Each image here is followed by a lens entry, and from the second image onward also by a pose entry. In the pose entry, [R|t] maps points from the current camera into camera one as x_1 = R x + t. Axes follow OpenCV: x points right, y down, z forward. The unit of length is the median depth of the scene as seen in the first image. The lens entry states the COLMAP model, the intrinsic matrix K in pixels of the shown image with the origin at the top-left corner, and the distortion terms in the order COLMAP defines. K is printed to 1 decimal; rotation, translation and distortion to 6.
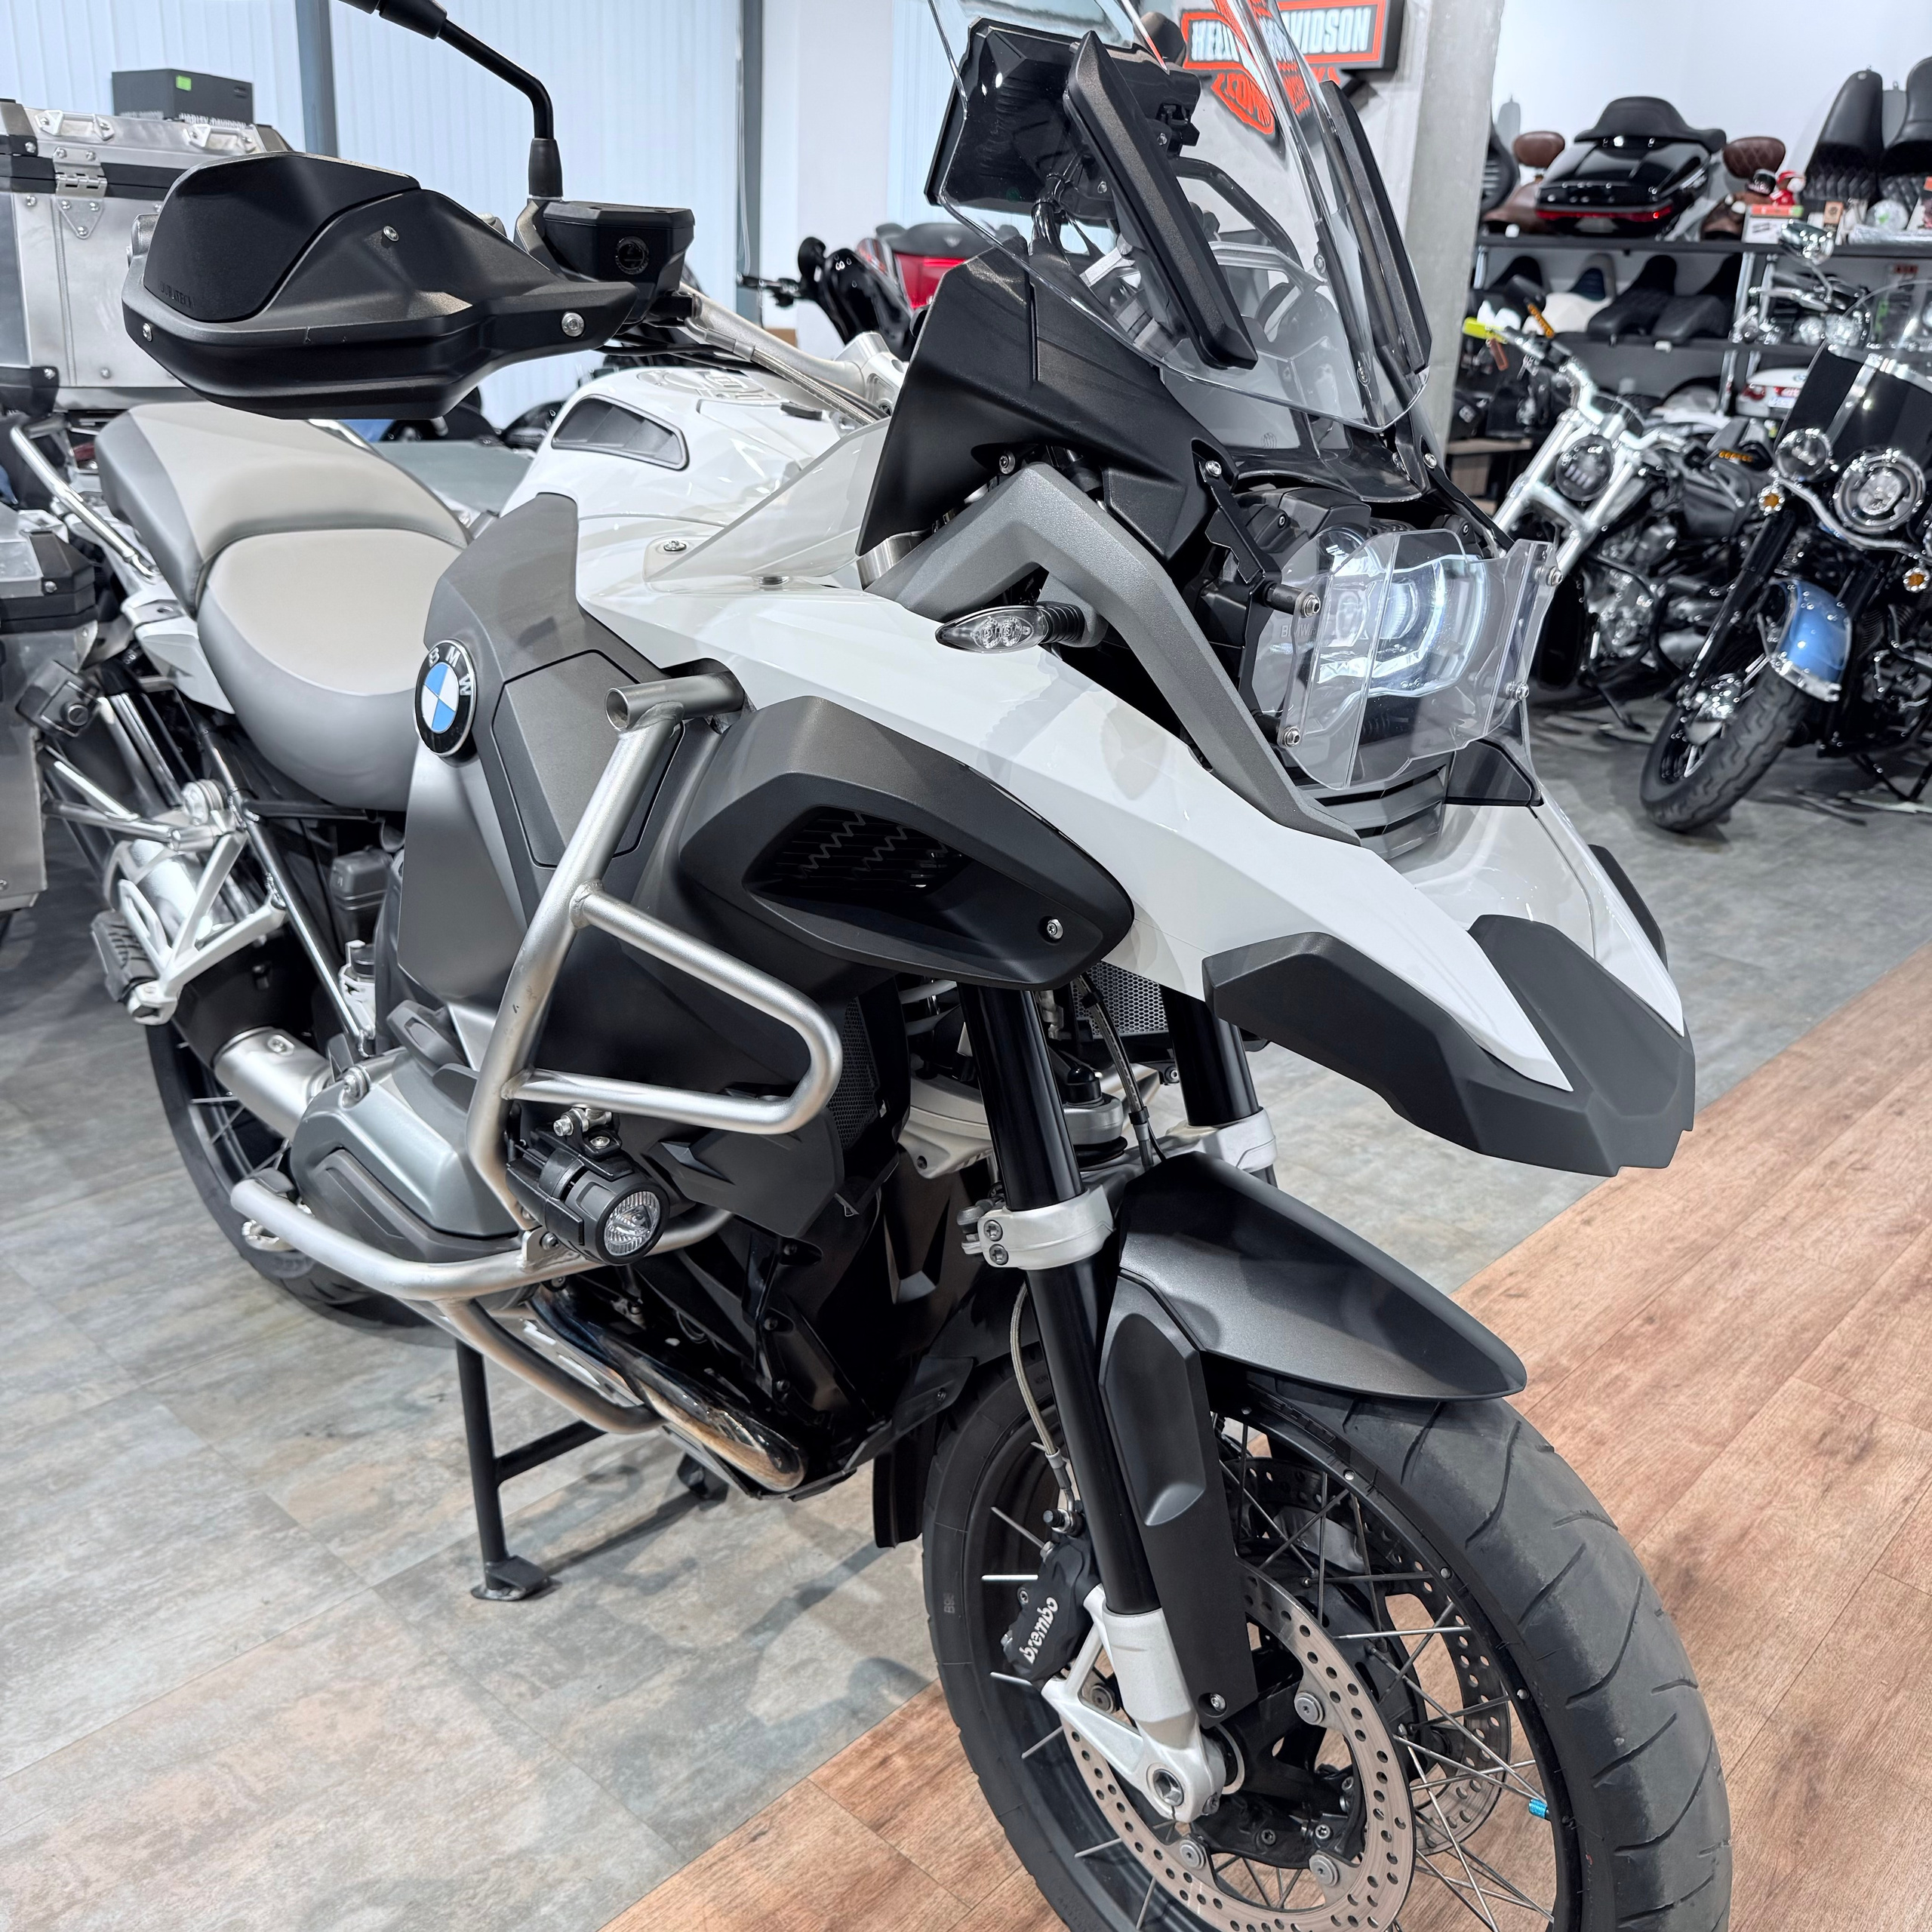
lens RADIAL K [[1829.5, 0, 969.1], [0, 1829.5, 954.4], [0, 0, 1]] dist [0.002088, 0.000000]
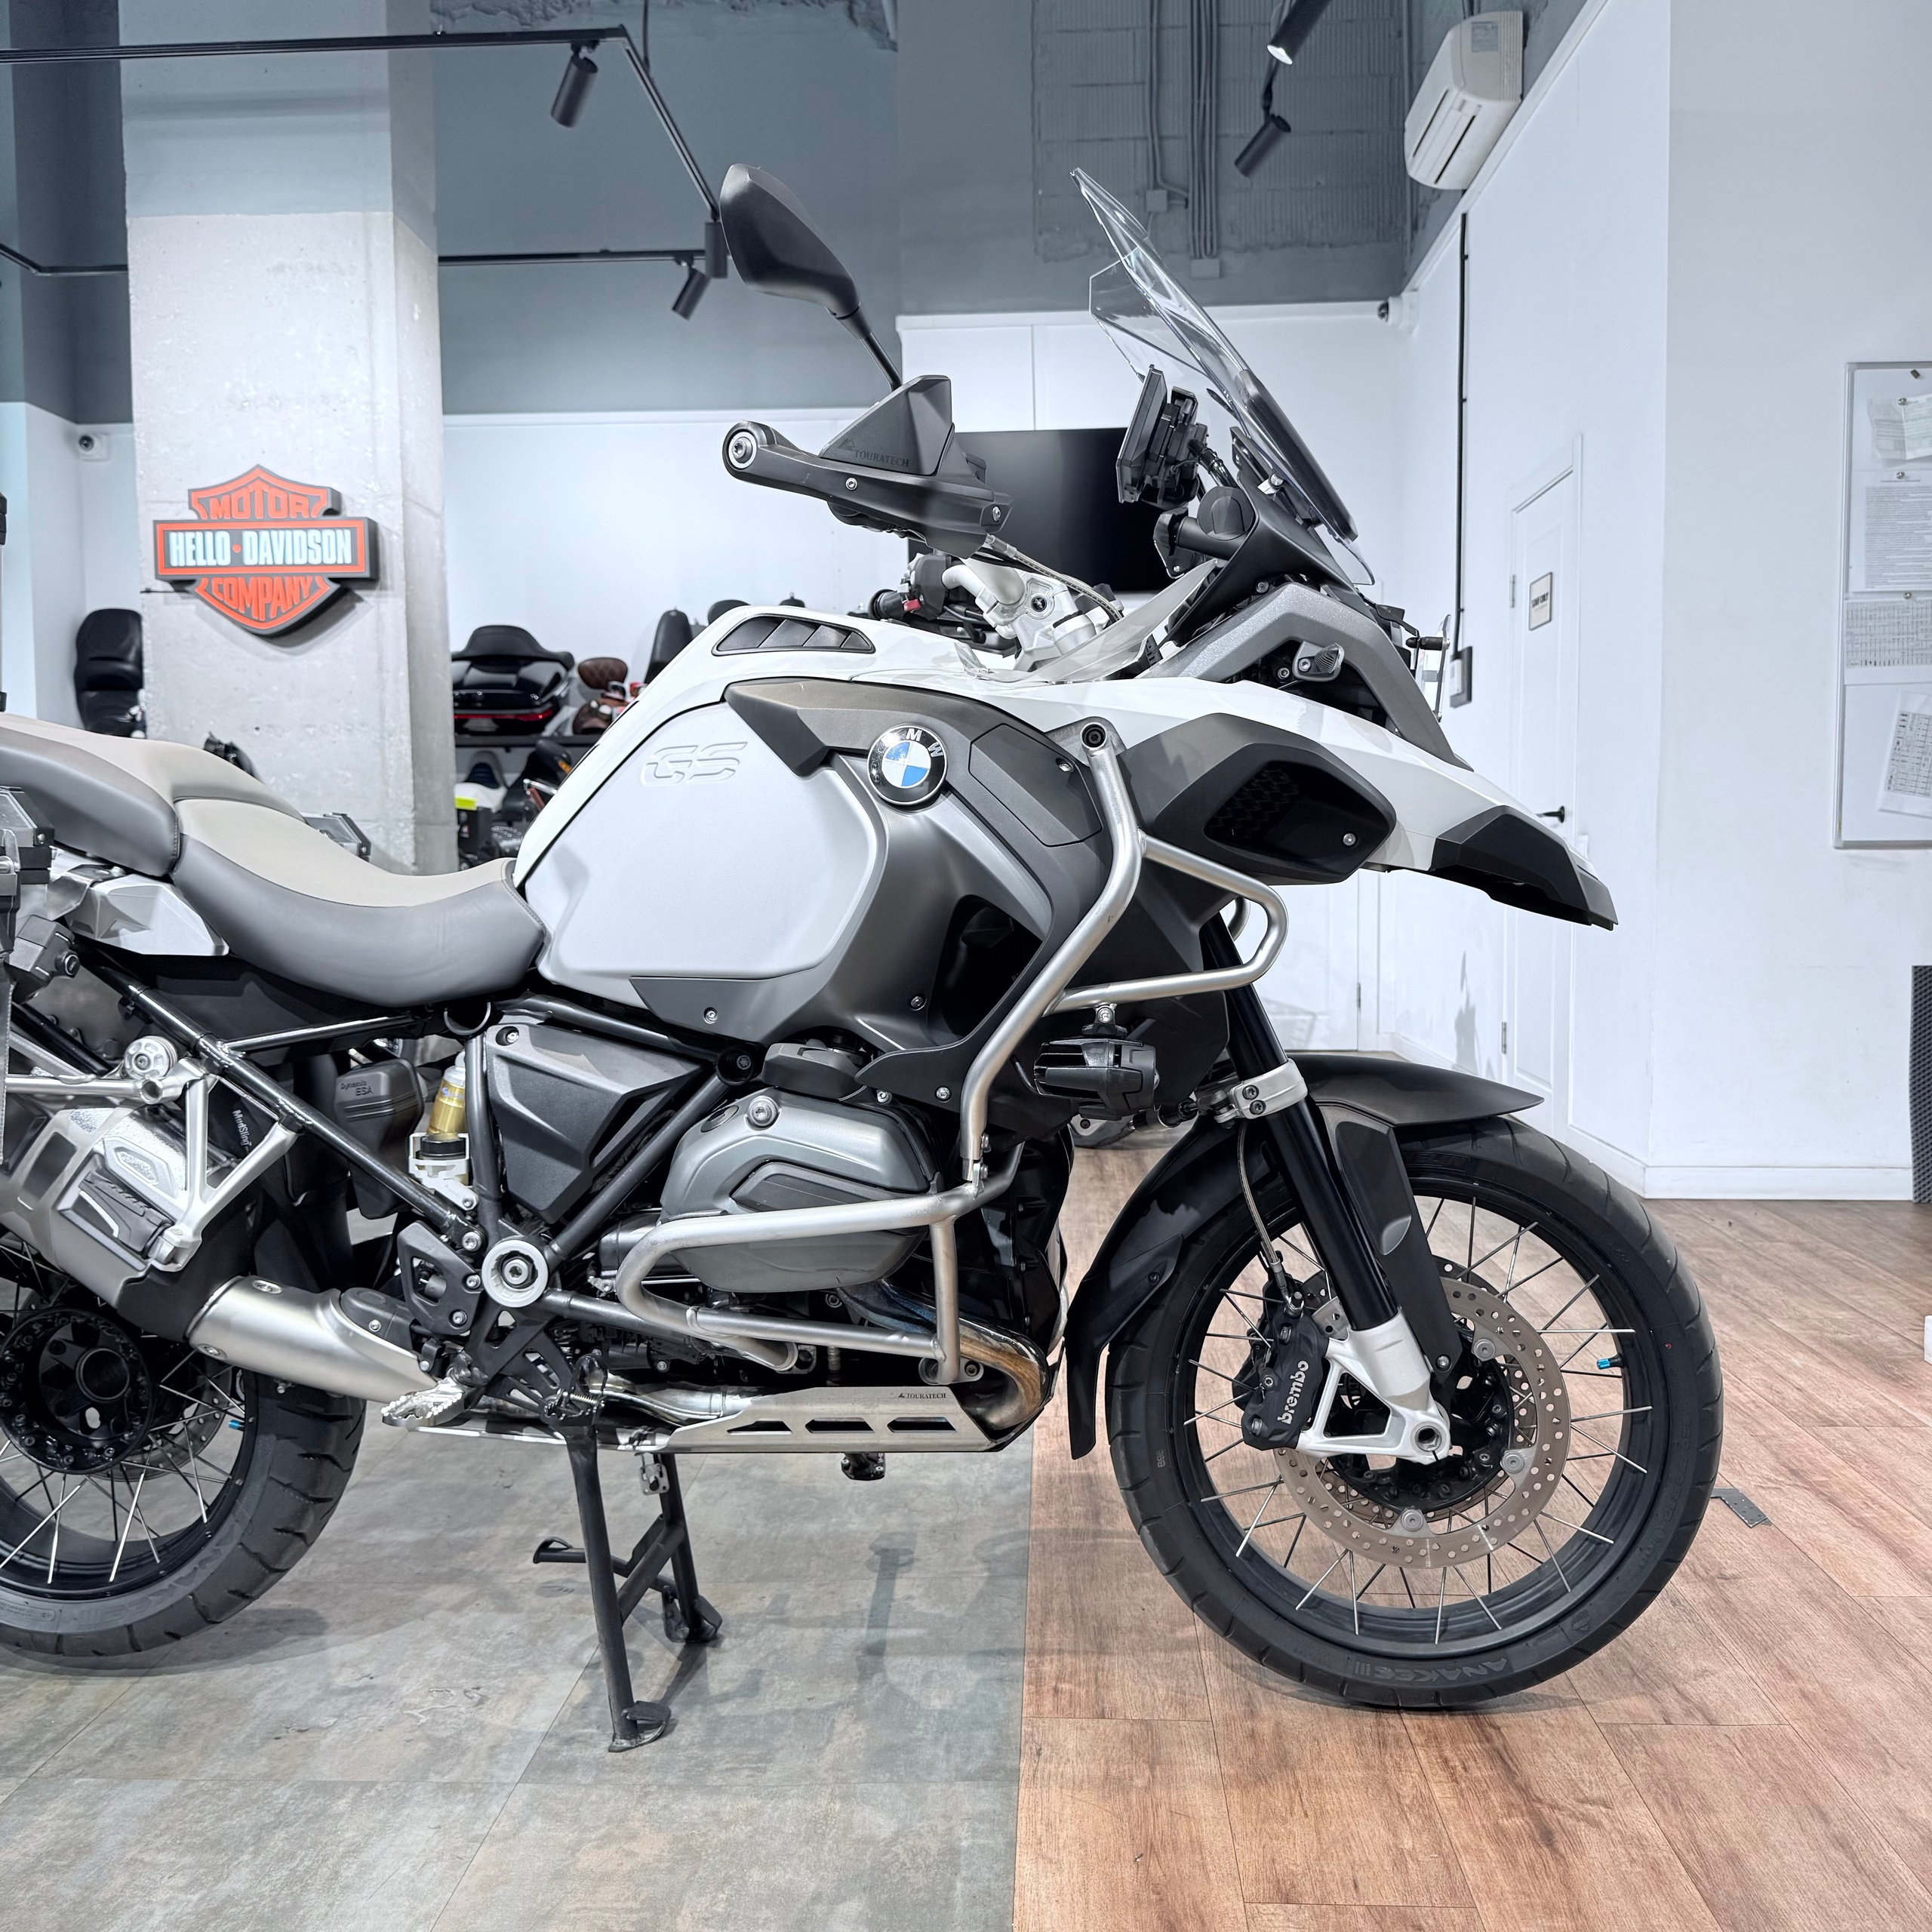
lens RADIAL K [[1829.5, 0, 998.7], [0, 1829.5, 967.3], [0, 0, 1]] dist [0.002088, 0.000000]
pose [[0.760350, -0.090578, 0.643167, -0.784321], [0.266023, 0.946792, -0.181152, 0.191997], [-0.592537, 0.308836, 0.743990, -0.023281]]
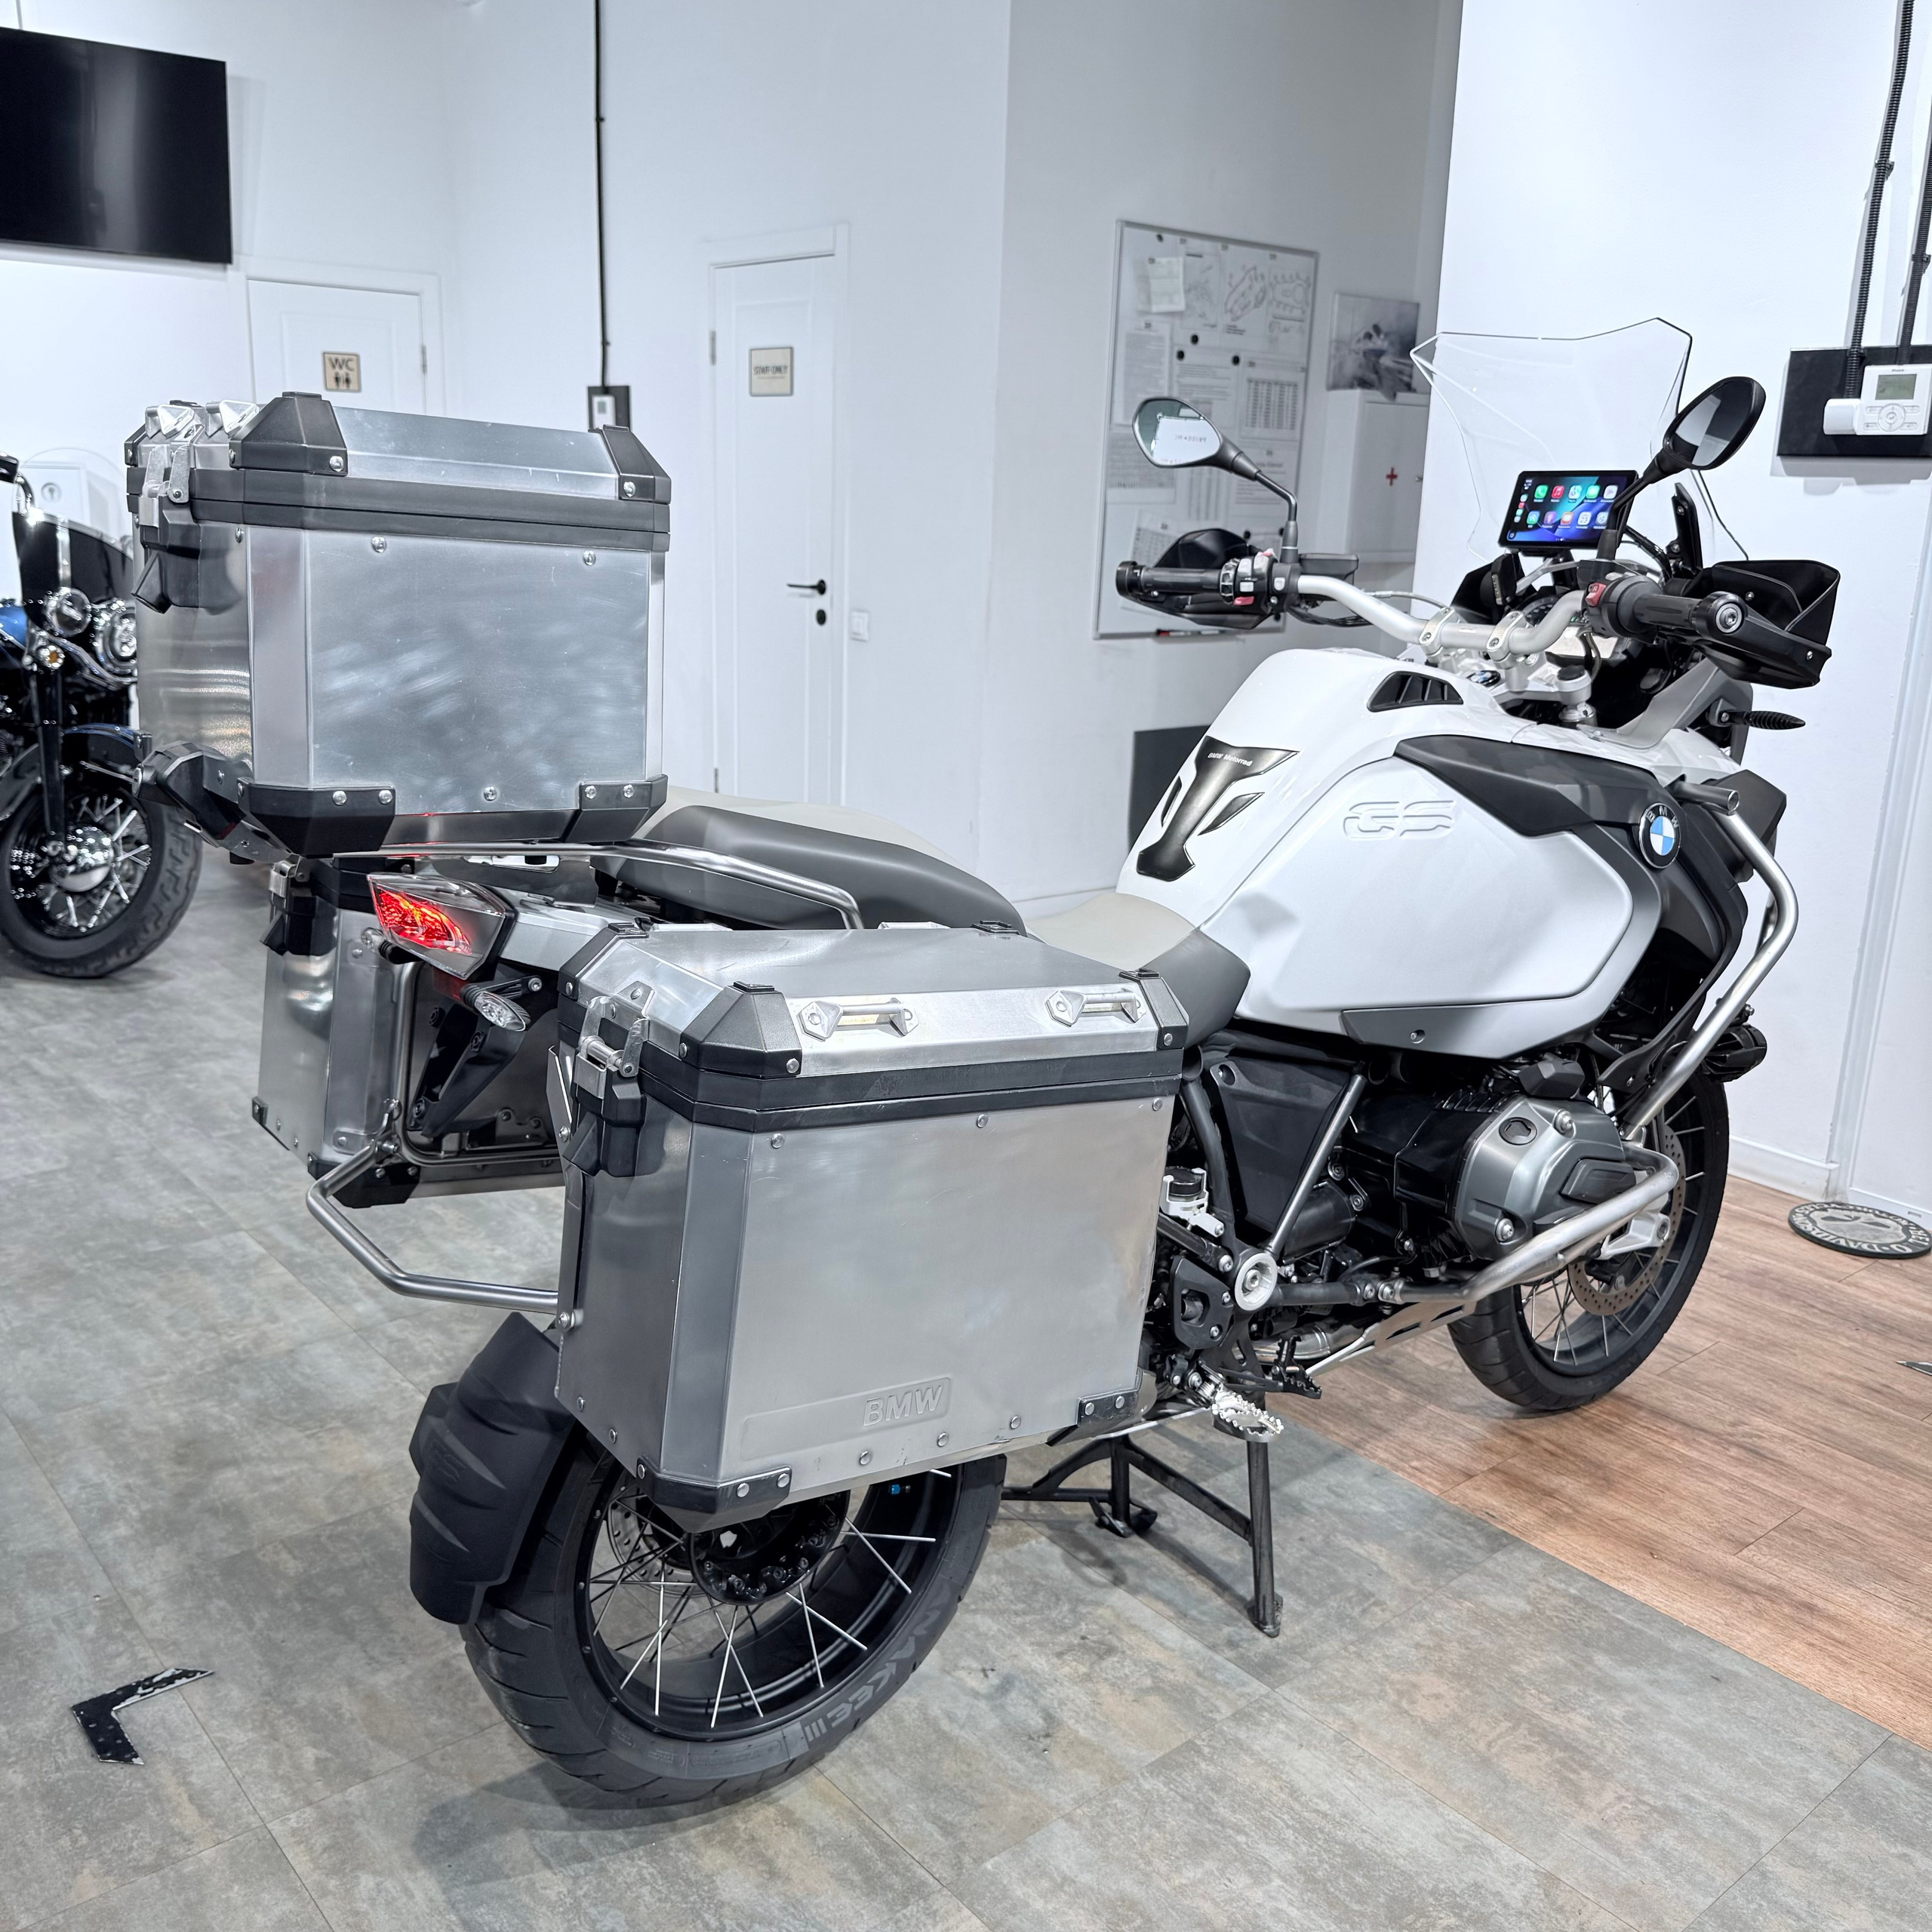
lens RADIAL K [[1829.5, 0, 975.2], [0, 1829.5, 963.6], [0, 0, 1]] dist [0.002088, 0.000000]
pose [[0.121555, -0.291517, 0.948811, -1.435669], [0.316025, 0.917522, 0.241417, -0.457958], [-0.940932, 0.270503, 0.203656, 0.889547]]
